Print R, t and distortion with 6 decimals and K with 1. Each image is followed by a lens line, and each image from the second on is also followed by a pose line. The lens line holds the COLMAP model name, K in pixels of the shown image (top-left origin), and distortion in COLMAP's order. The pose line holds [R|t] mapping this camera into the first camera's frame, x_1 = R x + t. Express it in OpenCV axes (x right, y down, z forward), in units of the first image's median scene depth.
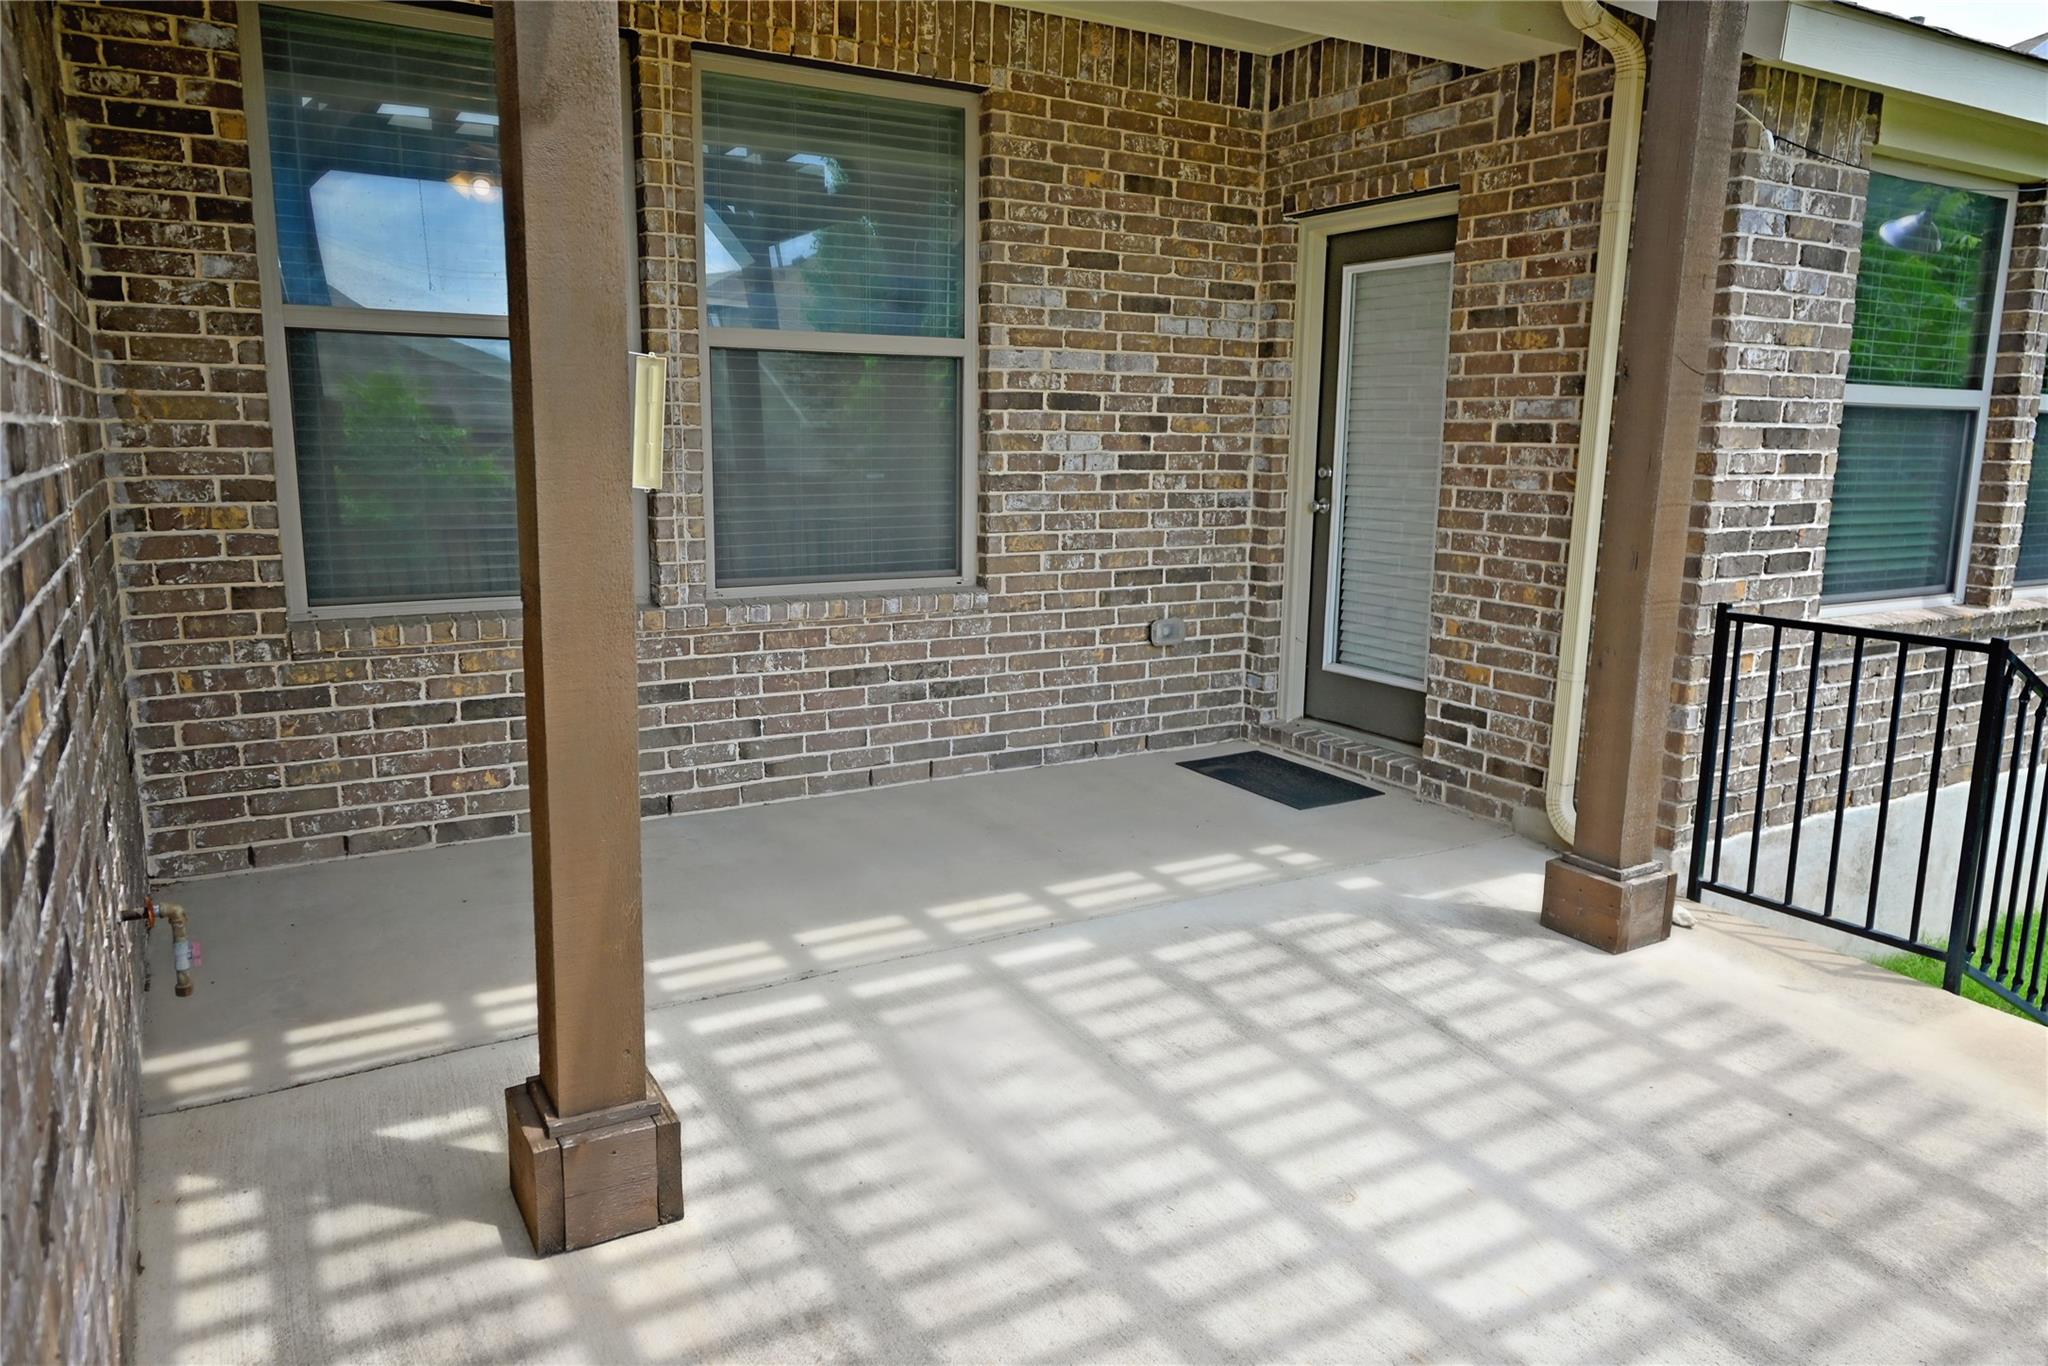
lens RADIAL K [[1391.8, 0, 1029.3], [0, 1391.8, 676.3], [0, 0, 1]] dist [0.003847, 0.000505]
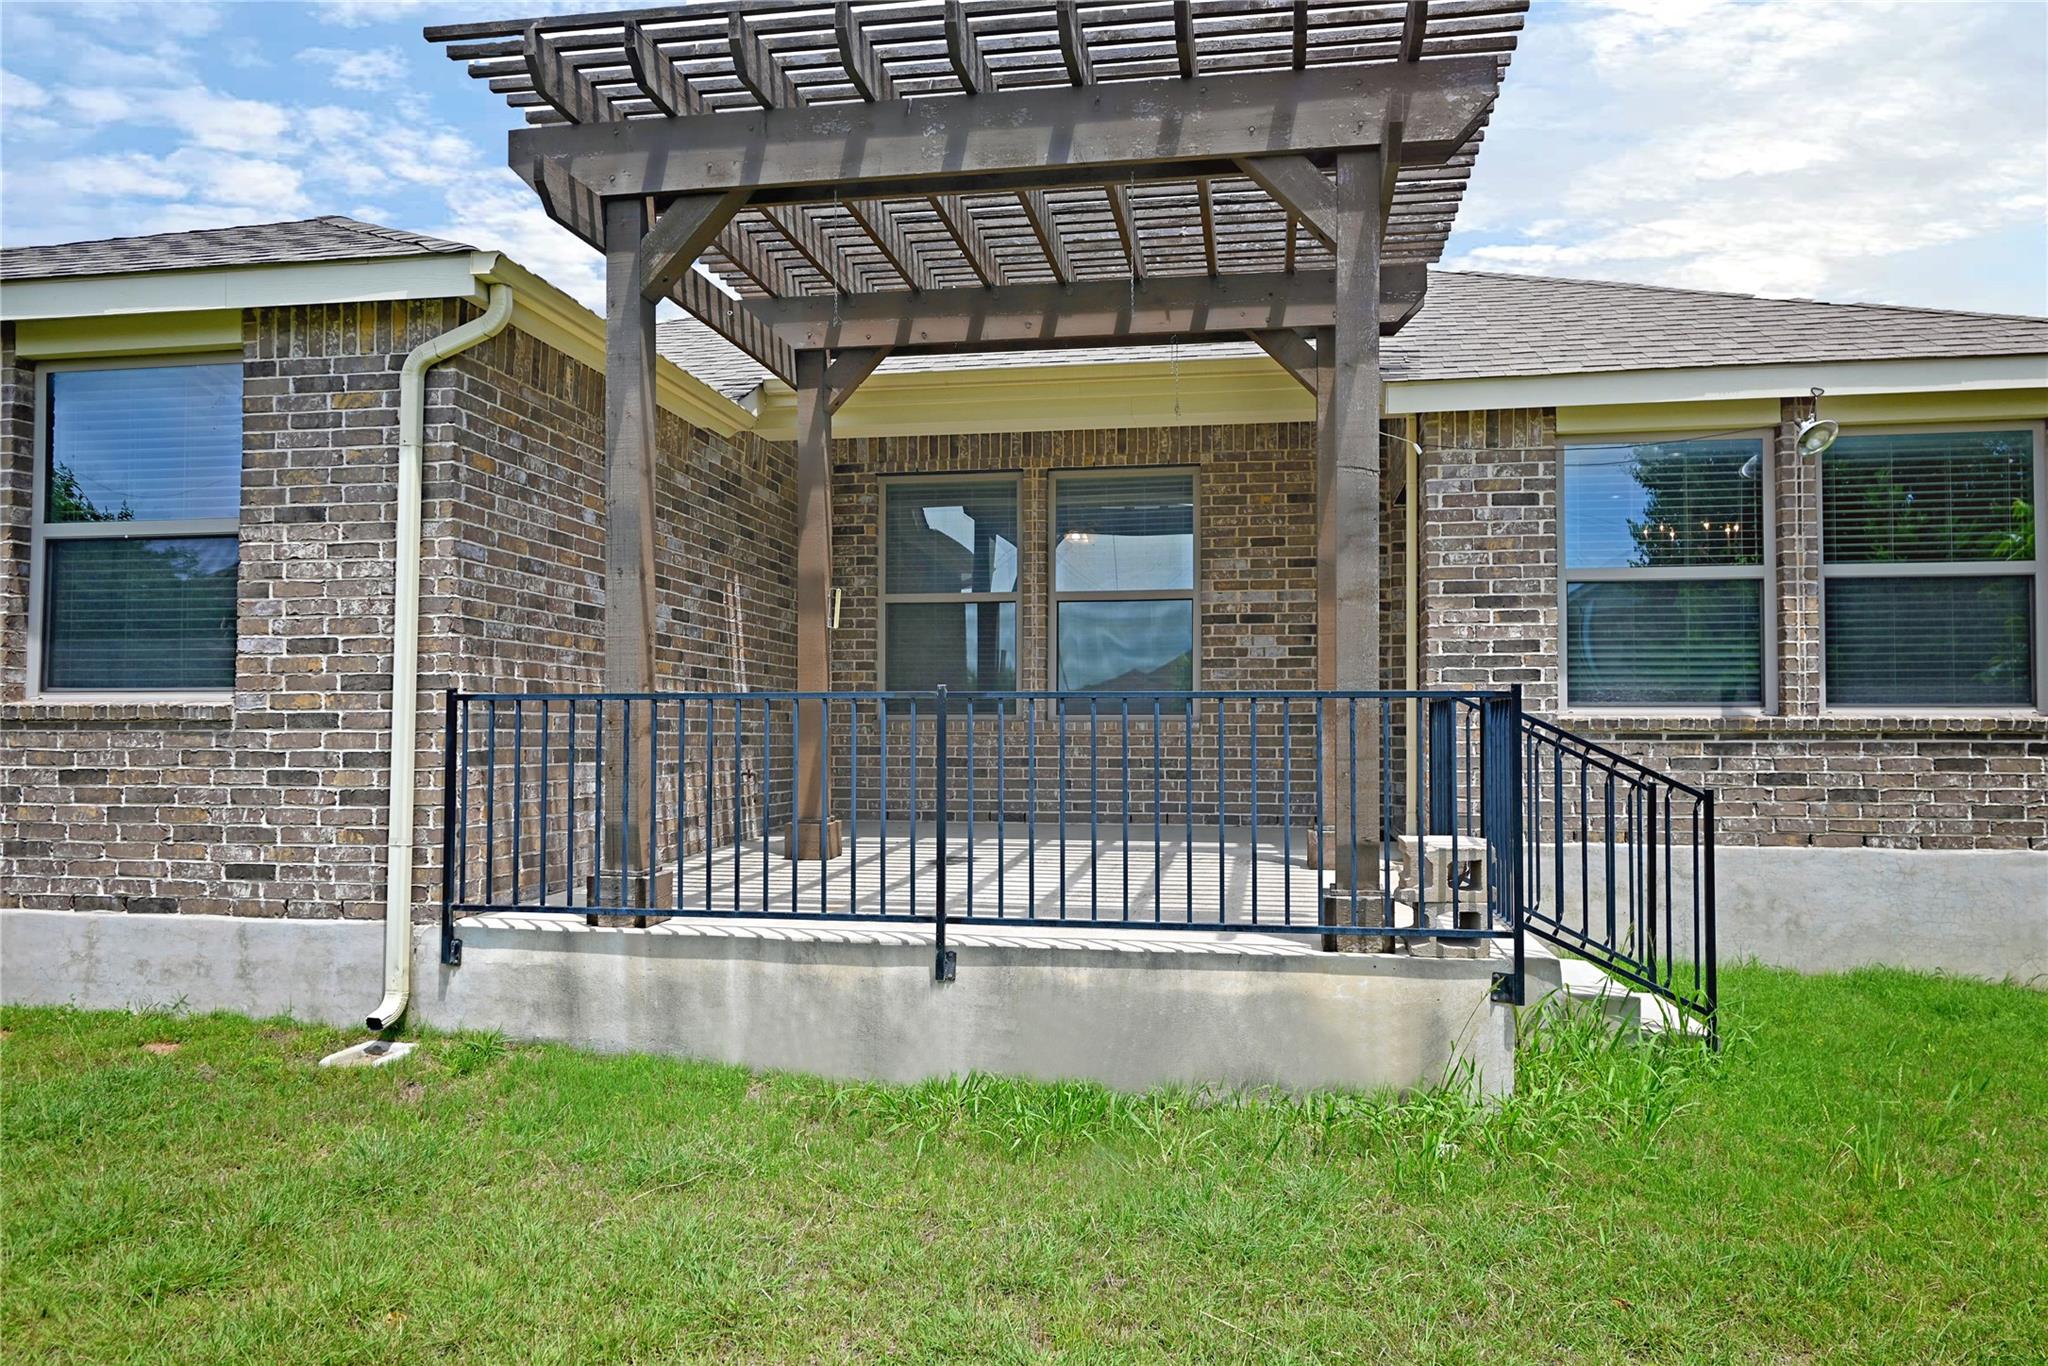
lens RADIAL K [[1391.8, 0, 1020.4], [0, 1391.8, 685.8], [0, 0, 1]] dist [0.003847, 0.000505]
pose [[0.747922, -0.036434, -0.662786, 1.203182], [-0.109170, 0.978144, -0.176962, 0.288997], [0.654748, 0.204710, 0.727598, -0.589594]]
